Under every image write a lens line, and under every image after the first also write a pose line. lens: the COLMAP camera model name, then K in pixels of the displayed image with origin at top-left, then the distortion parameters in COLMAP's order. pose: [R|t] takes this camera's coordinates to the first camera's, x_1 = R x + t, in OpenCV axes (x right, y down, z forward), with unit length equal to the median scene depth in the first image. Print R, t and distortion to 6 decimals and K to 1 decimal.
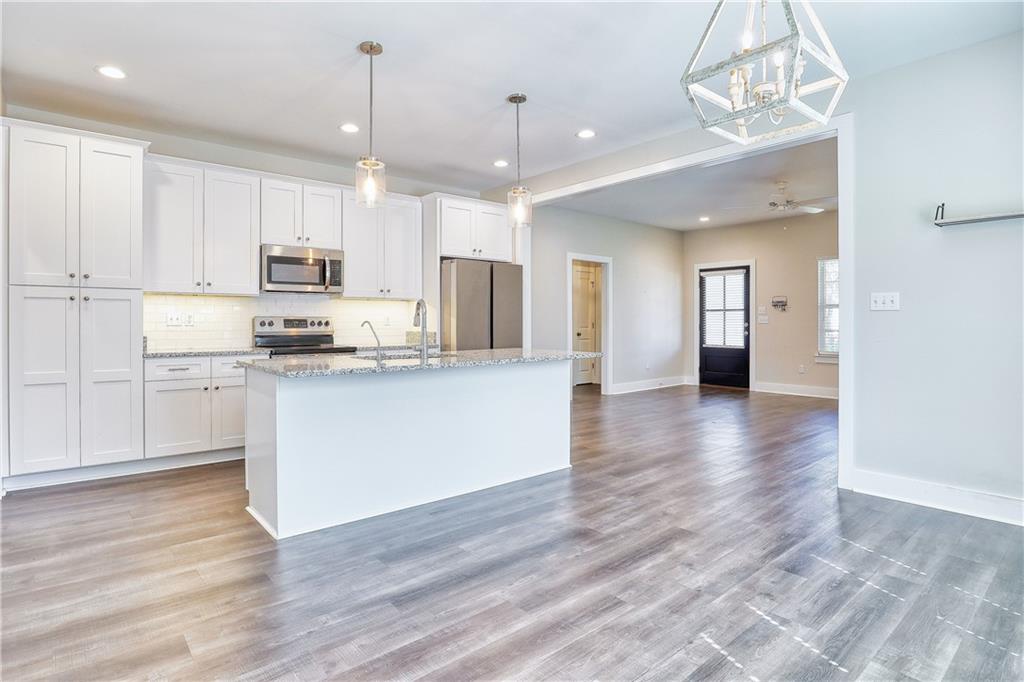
lens RADIAL K [[539.0, 0, 512.4], [0, 539.0, 321.3], [0, 0, 1]] dist [-0.028767, 0.001101]
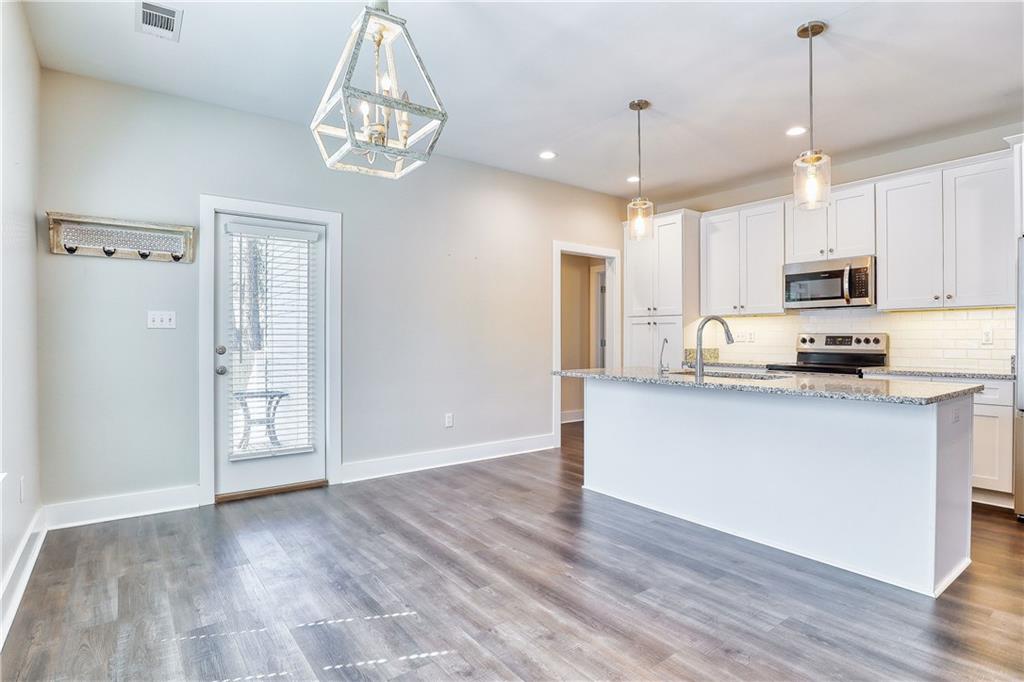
lens RADIAL K [[540.4, 0, 512.0], [0, 540.4, 341.0], [0, 0, 1]] dist [-0.053574, 0.022499]
pose [[-0.073070, 0.007830, -0.997296, 0.840074], [-0.000628, 0.999969, 0.007897, -0.003164], [0.997327, 0.001203, -0.073063, 0.733156]]
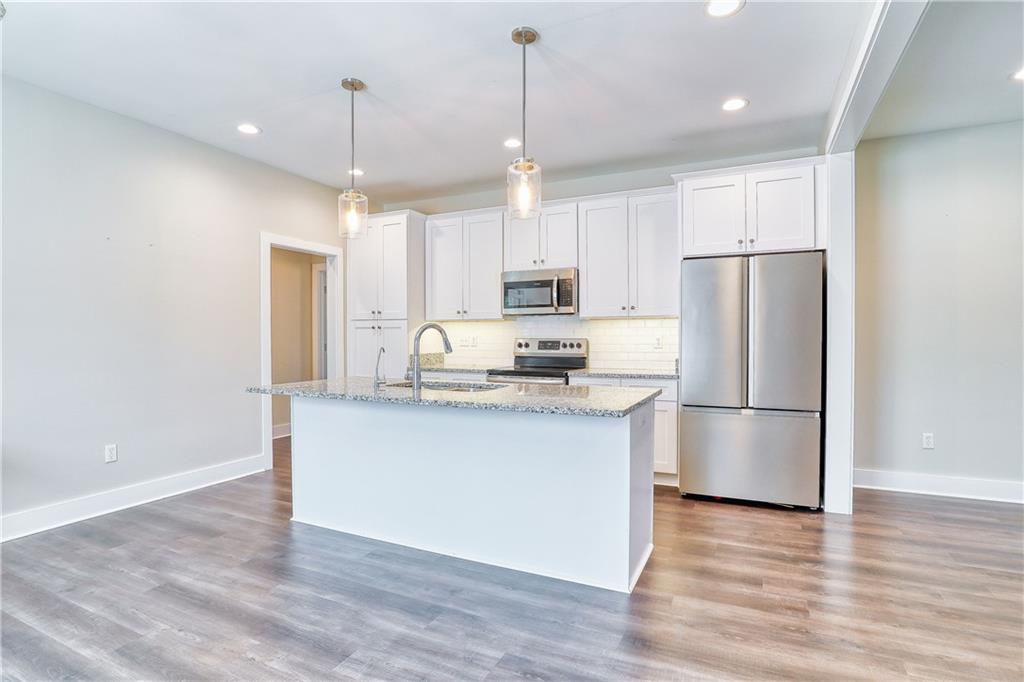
lens RADIAL K [[527.5, 0, 512.0], [0, 527.5, 341.0], [0, 0, 1]] dist [-0.029030, 0.001476]
pose [[0.395534, 0.009250, -0.918405, 0.721546], [0.000991, 0.999944, 0.010498, -0.021345], [0.918451, -0.005063, 0.395503, 0.797312]]
